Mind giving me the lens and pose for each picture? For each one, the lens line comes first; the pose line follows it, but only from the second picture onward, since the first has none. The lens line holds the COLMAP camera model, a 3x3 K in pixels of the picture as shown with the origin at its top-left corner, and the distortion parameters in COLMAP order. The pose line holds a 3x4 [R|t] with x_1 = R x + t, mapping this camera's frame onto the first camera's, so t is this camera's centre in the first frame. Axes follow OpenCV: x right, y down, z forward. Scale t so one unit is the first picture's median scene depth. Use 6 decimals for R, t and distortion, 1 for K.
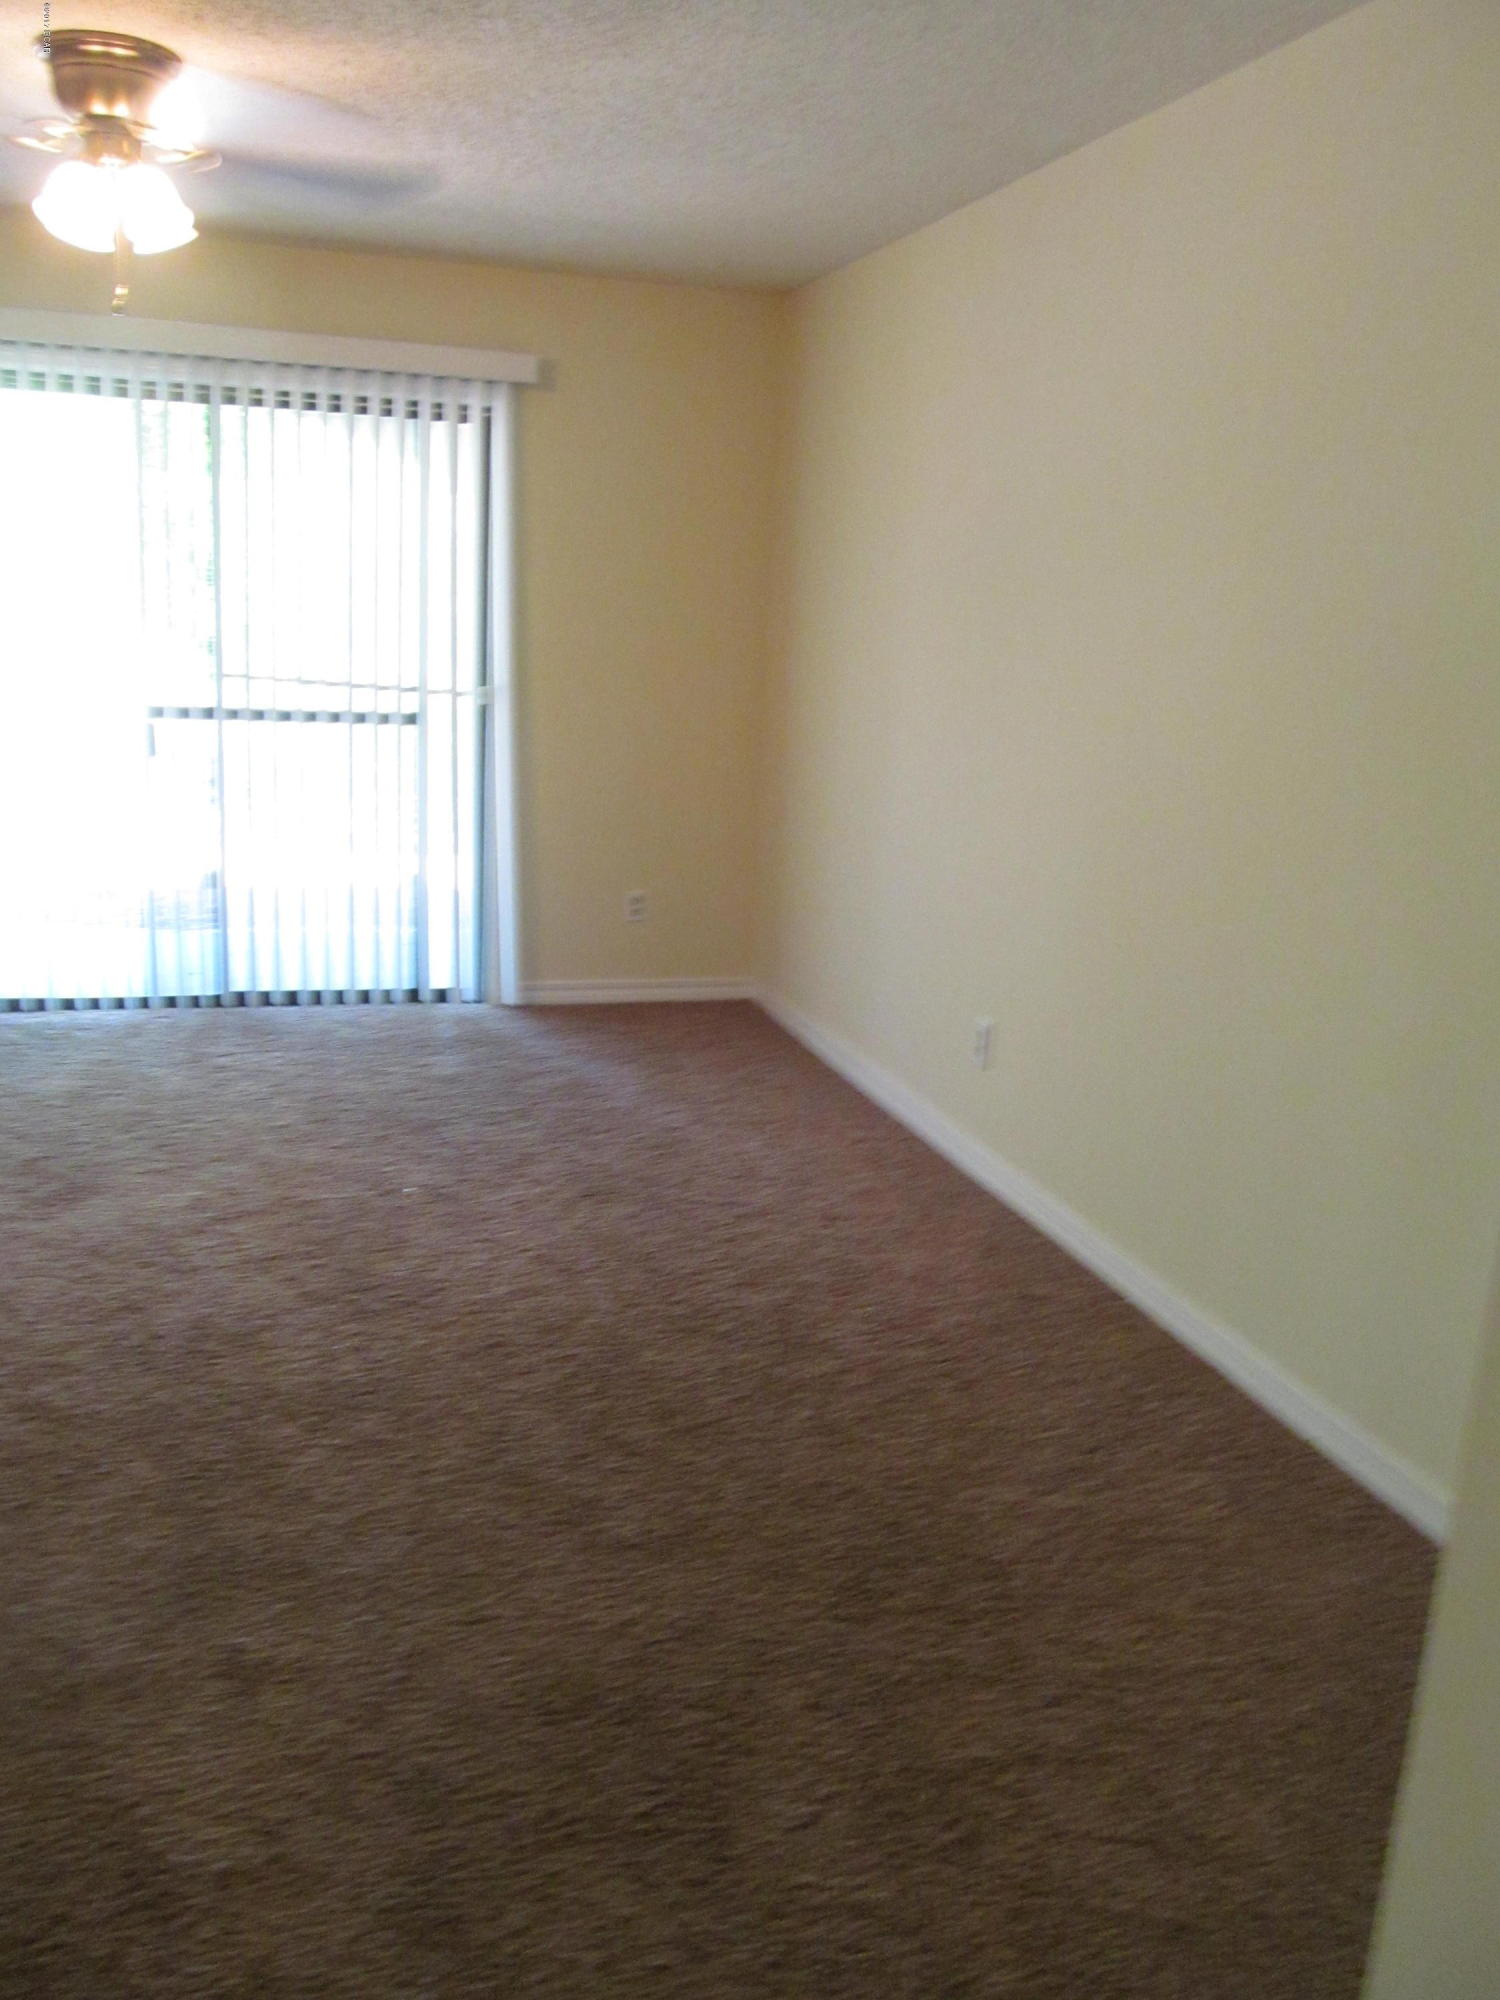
lens RADIAL K [[1655.9, 0, 750.0], [0, 1655.9, 1000.0], [0, 0, 1]] dist [-0.058714, 0.011095]
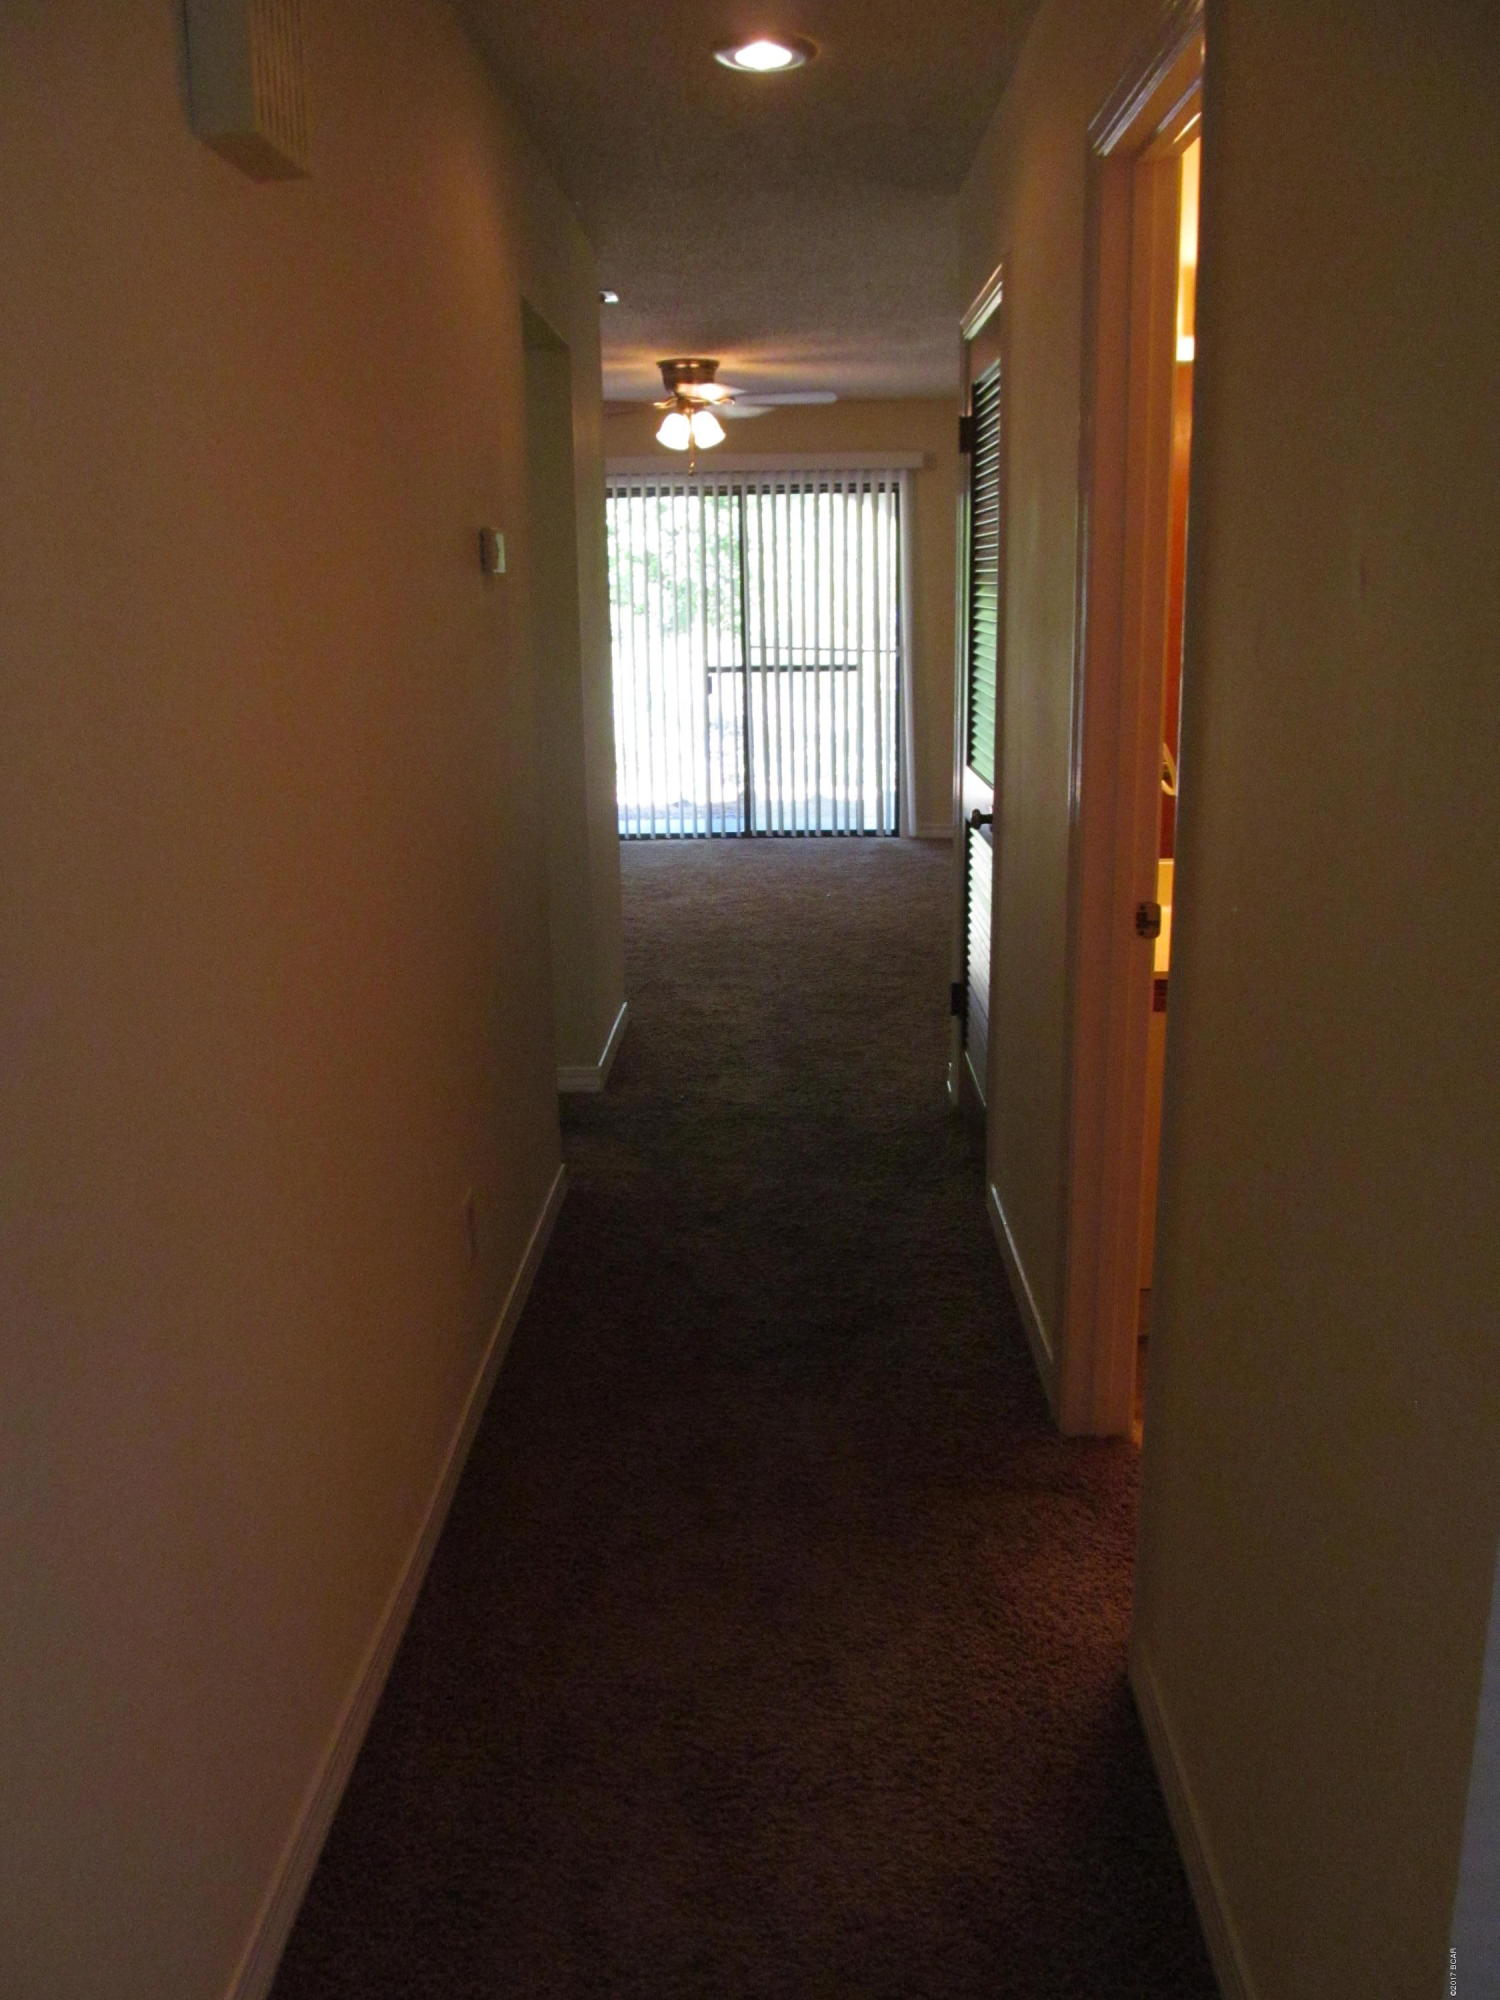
lens RADIAL K [[1655.9, 0, 750.0], [0, 1655.9, 1000.0], [0, 0, 1]] dist [-0.058714, 0.011095]
pose [[0.945981, 0.012701, -0.323972, 0.269942], [-0.012950, 0.999915, 0.001389, 0.184194], [0.323962, 0.002882, 0.946066, -0.699401]]
